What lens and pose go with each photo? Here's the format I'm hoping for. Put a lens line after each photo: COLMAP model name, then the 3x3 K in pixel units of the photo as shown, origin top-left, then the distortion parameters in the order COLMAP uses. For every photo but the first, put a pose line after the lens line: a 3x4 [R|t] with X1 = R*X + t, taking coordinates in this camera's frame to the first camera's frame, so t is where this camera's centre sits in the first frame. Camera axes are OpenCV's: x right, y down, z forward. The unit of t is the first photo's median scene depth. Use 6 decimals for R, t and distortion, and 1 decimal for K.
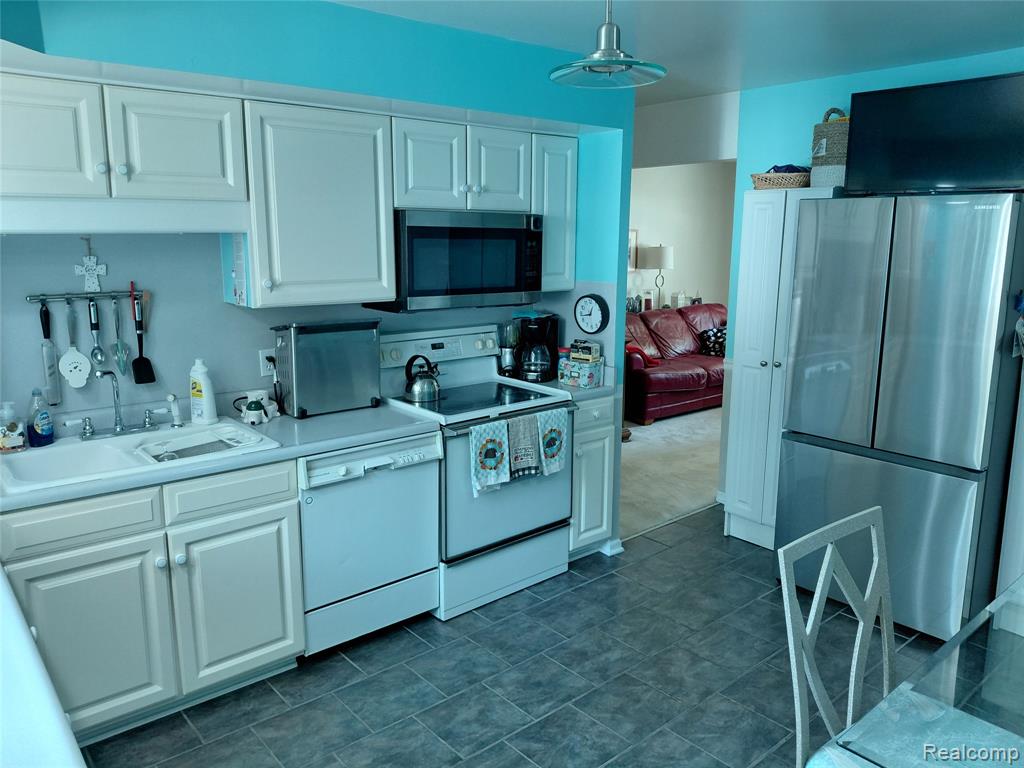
lens RADIAL K [[765.9, 0, 507.1], [0, 765.9, 377.0], [0, 0, 1]] dist [0.007711, 0.004931]
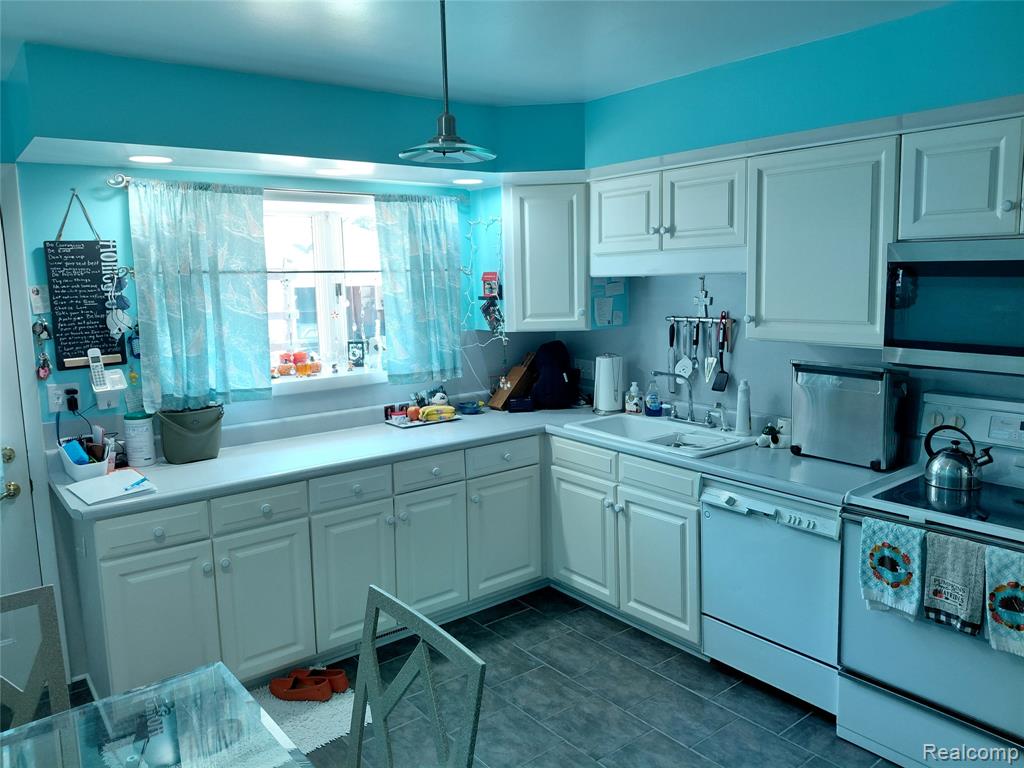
lens RADIAL K [[765.9, 0, 513.9], [0, 765.9, 385.9], [0, 0, 1]] dist [0.007711, 0.004931]
pose [[-0.016934, 0.152516, -0.988156, 0.736769], [-0.177605, 0.972122, 0.153085, -0.125954], [0.983956, 0.178094, 0.010626, 0.616693]]
